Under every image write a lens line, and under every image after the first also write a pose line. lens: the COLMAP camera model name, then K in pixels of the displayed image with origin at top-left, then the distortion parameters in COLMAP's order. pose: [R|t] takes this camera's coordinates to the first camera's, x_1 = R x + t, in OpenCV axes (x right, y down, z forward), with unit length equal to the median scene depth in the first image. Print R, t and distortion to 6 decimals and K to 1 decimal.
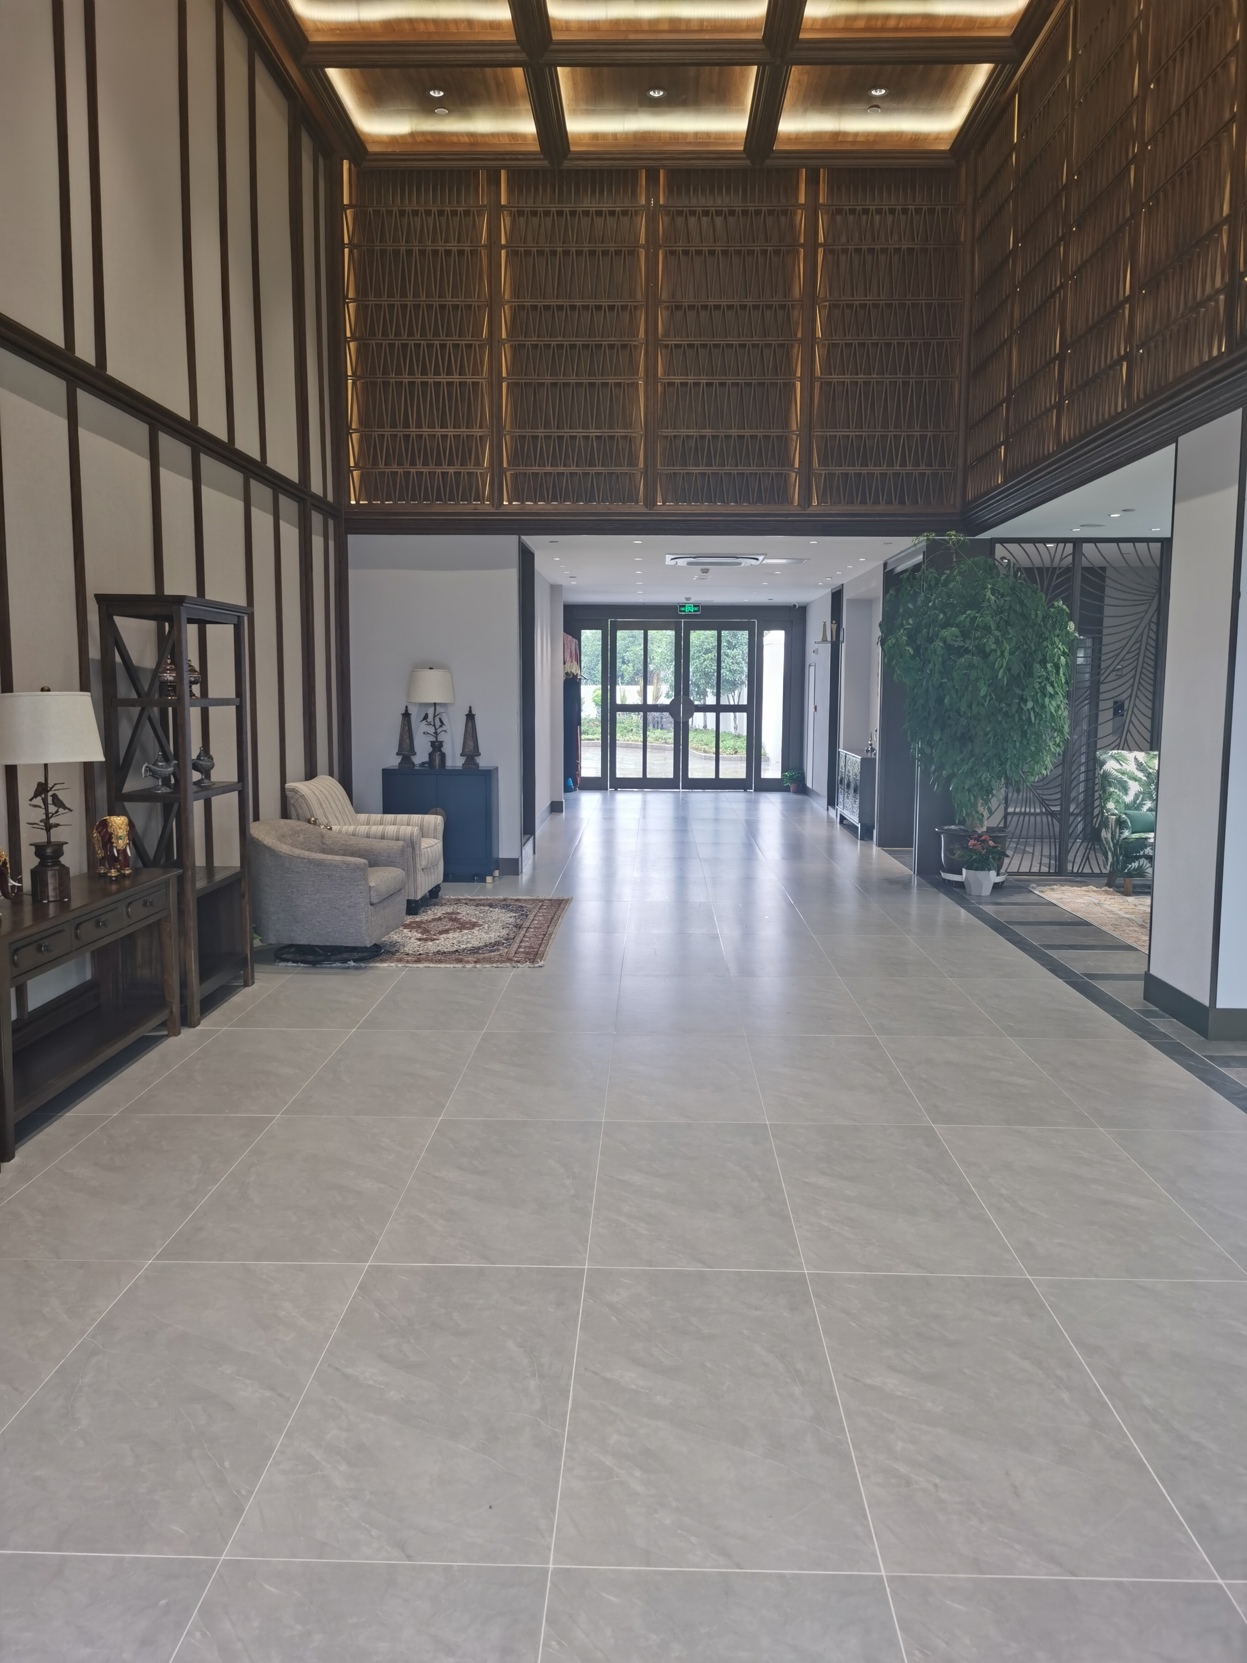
lens RADIAL K [[1302.0, 0, 625.9], [0, 1302.0, 830.5], [0, 0, 1]] dist [0.047924, -0.043020]
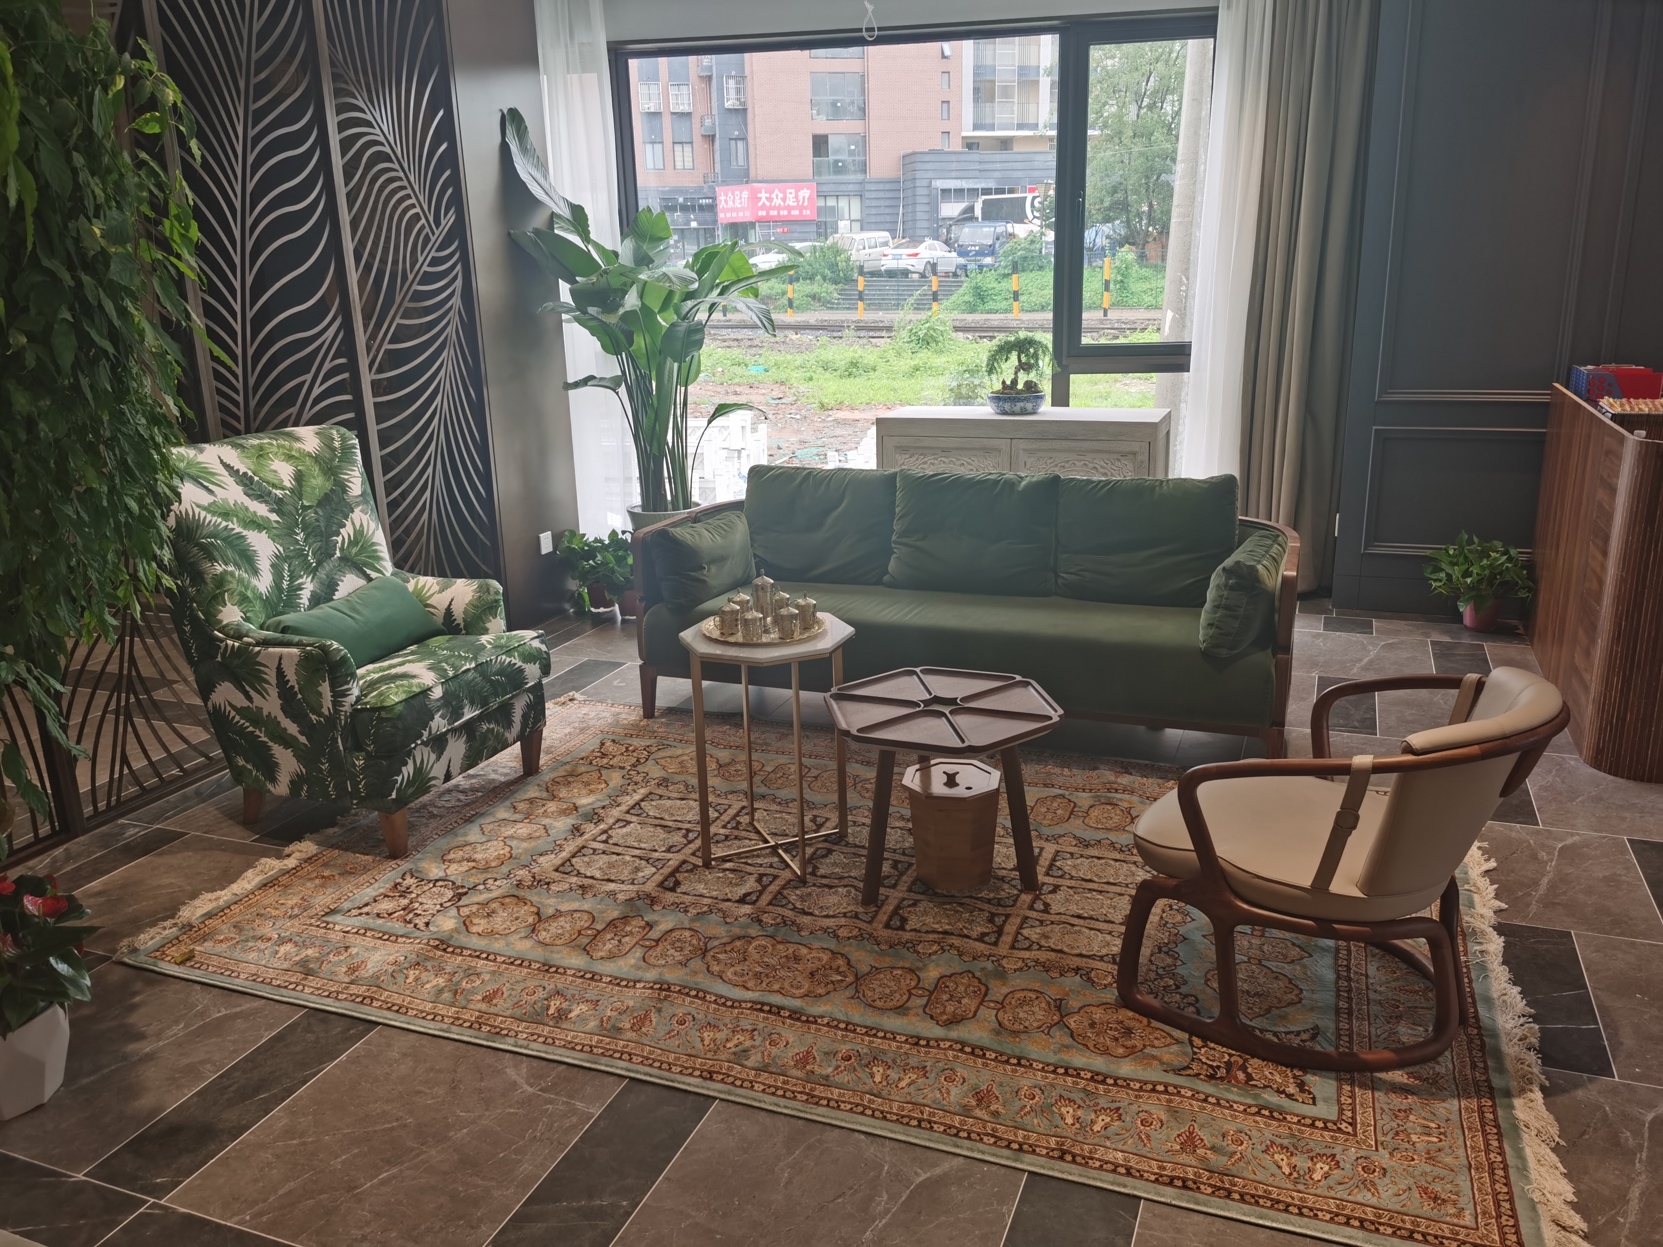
lens RADIAL K [[1302.0, 0, 834.1], [0, 1302.0, 627.6], [0, 0, 1]] dist [0.047924, -0.043020]
pose [[0.326066, -0.270979, 0.905677, 0.110185], [0.127947, 0.961872, 0.241729, -0.078538], [-0.936649, 0.037059, 0.348304, 0.732641]]
